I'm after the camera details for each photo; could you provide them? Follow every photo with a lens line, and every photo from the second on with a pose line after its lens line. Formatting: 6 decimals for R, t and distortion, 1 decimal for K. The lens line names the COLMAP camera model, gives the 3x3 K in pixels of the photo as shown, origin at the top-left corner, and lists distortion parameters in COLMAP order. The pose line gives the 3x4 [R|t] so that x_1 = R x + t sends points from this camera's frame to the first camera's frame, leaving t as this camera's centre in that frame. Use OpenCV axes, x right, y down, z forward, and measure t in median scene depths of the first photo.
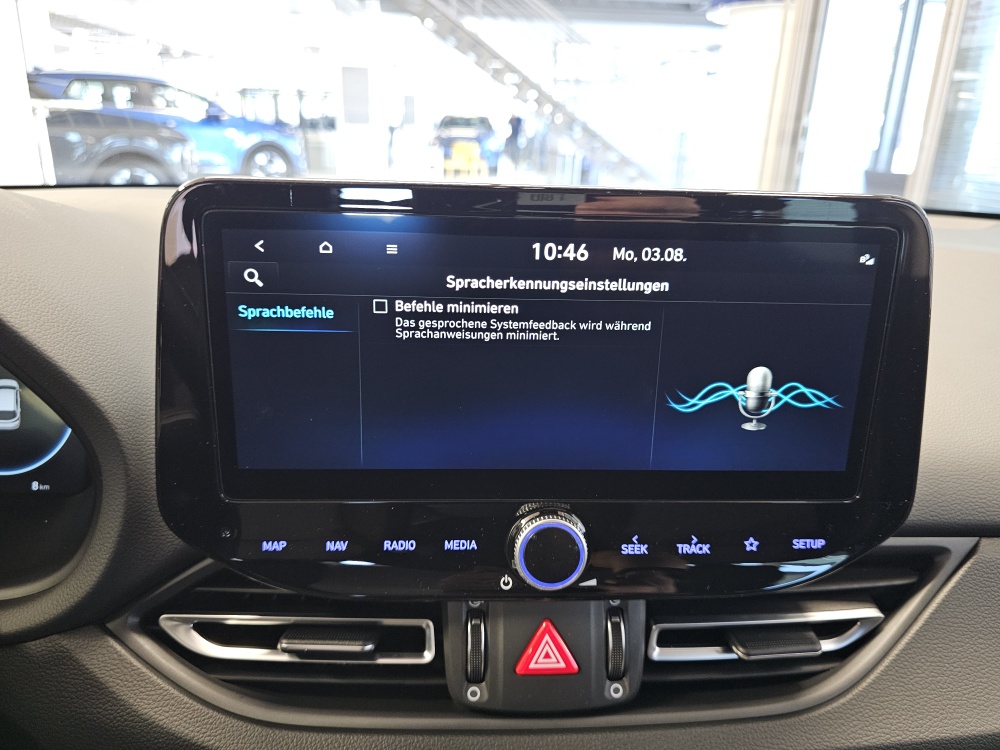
lens RADIAL K [[686.6, 0, 502.0], [0, 686.6, 377.4], [0, 0, 1]] dist [0.022209, -0.035383]
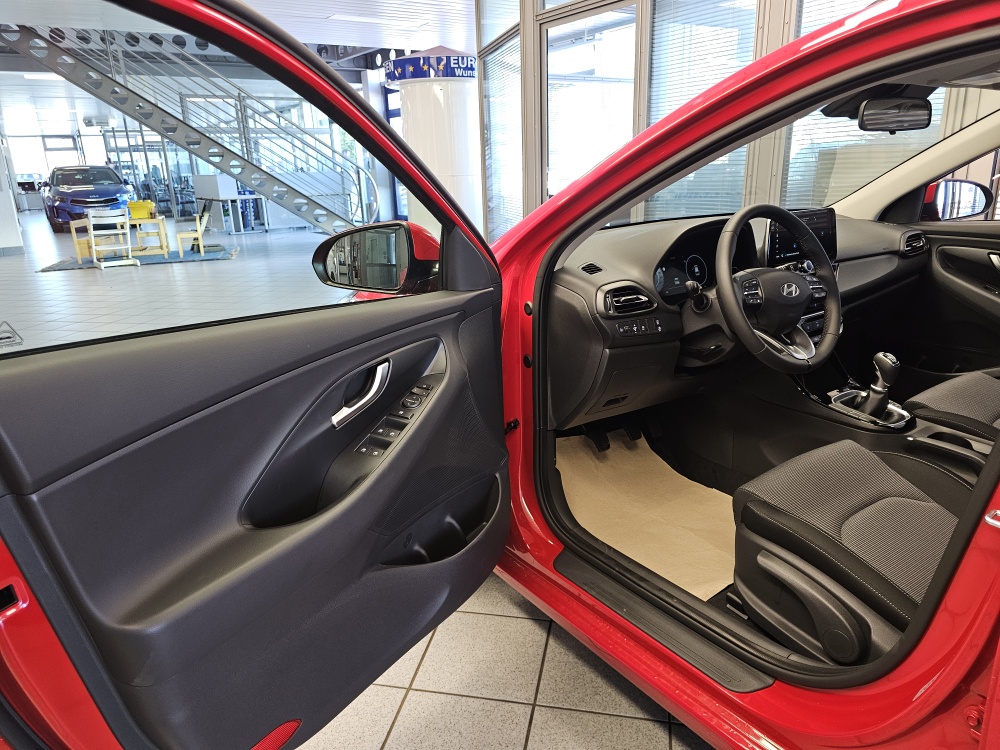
lens RADIAL K [[671.2, 0, 495.5], [0, 671.2, 385.1], [0, 0, 1]] dist [0.009374, -0.000136]
pose [[0.845673, -0.222441, 0.485136, -5.425833], [0.235945, 0.971171, 0.034002, 0.408613], [-0.478713, 0.085711, 0.873778, -2.869732]]
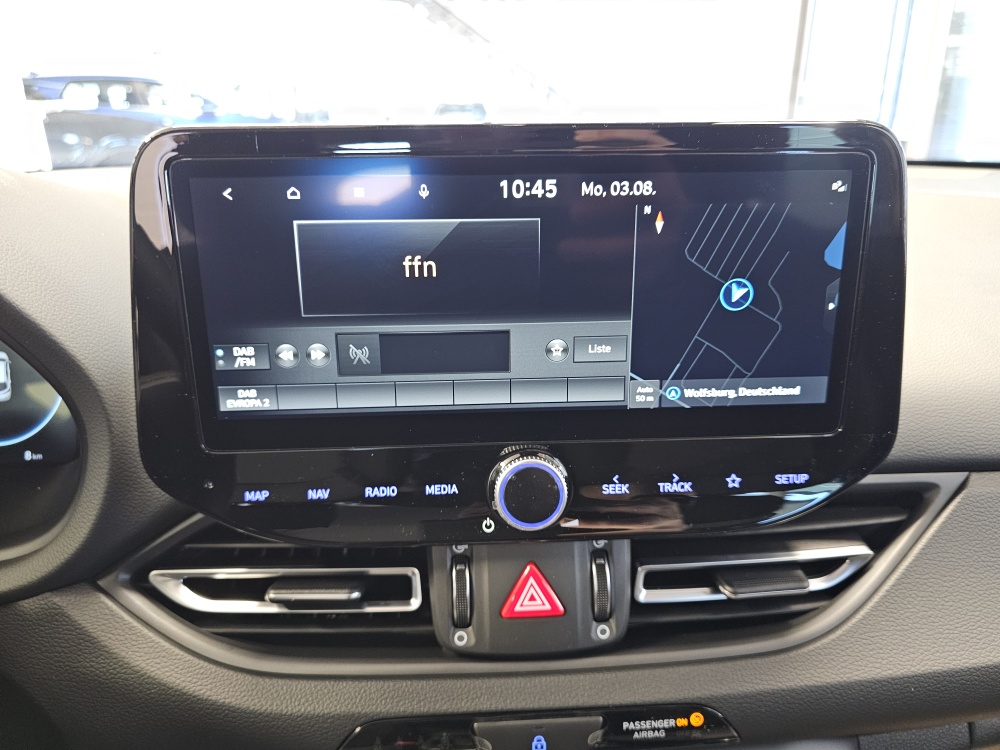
lens RADIAL K [[689.2, 0, 494.4], [0, 689.2, 371.6], [0, 0, 1]] dist [0.021371, -0.036268]
pose [[0.999237, -0.034488, -0.018339, 0.039862], [0.034659, 0.999358, 0.009120, 0.062513], [0.018013, -0.009749, 0.999790, -0.003822]]
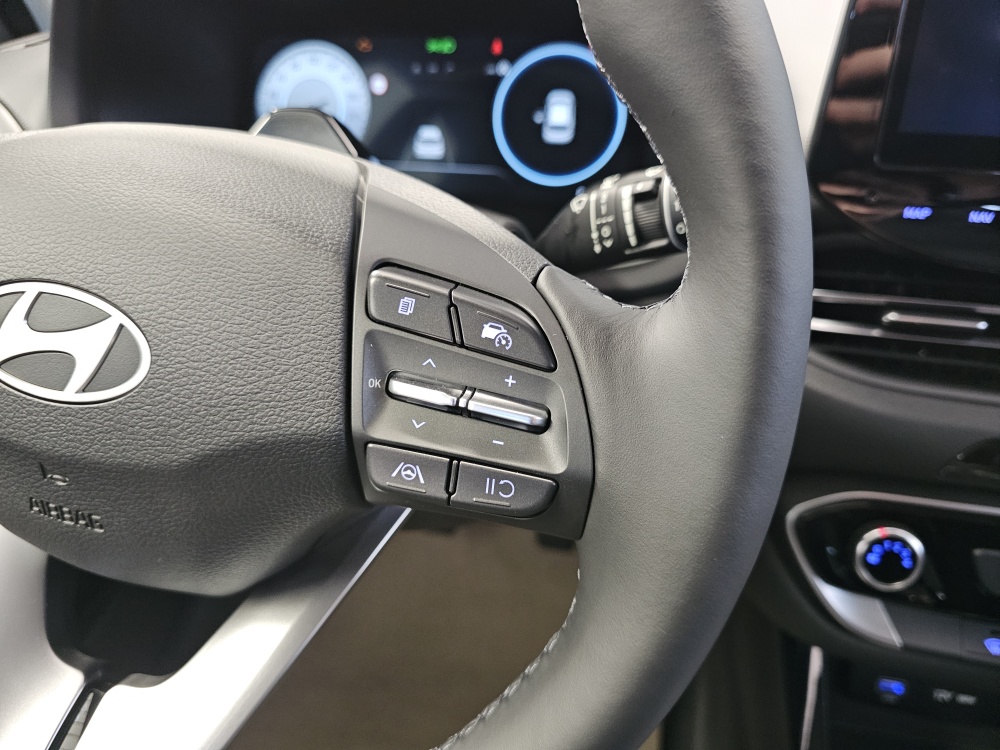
lens RADIAL K [[689.2, 0, 494.4], [0, 689.2, 371.6], [0, 0, 1]] dist [0.021371, -0.036268]
pose [[0.952439, 0.104718, -0.286171, -0.583530], [-0.050318, 0.980254, 0.191233, 0.297850], [0.300546, -0.167738, 0.938902, -0.193092]]
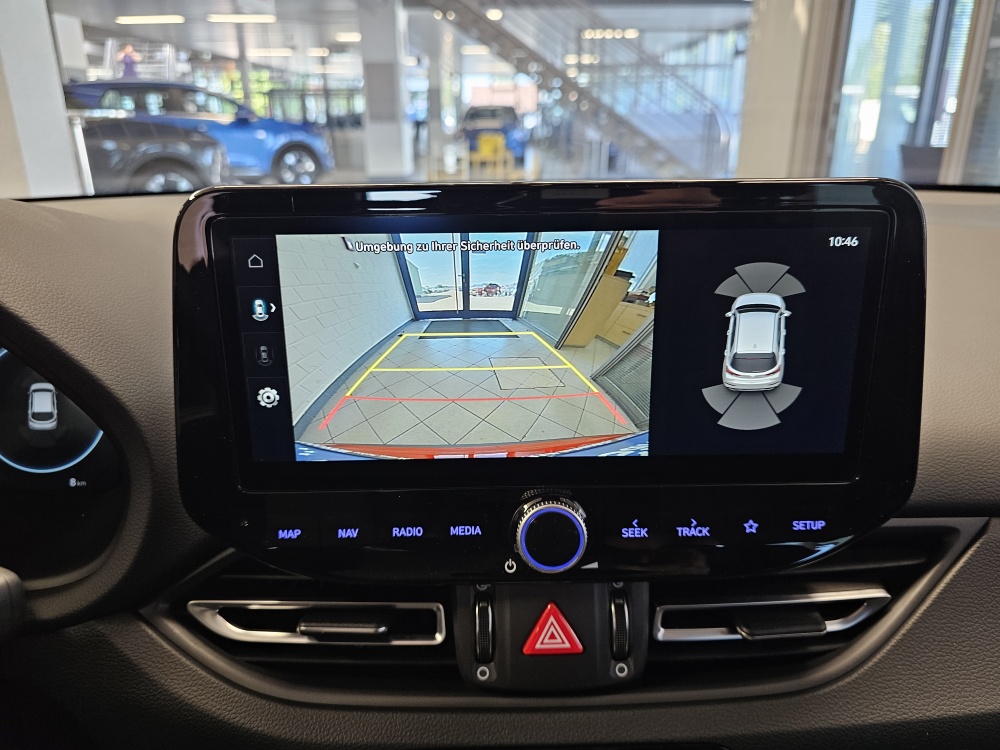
lens RADIAL K [[687.1, 0, 498.5], [0, 687.1, 377.7], [0, 0, 1]] dist [0.024988, -0.038255]
pose [[0.998287, -0.025308, -0.052745, 0.048495], [0.025971, 0.999592, 0.011920, 0.000824], [0.052422, -0.013269, 0.998537, -0.033352]]
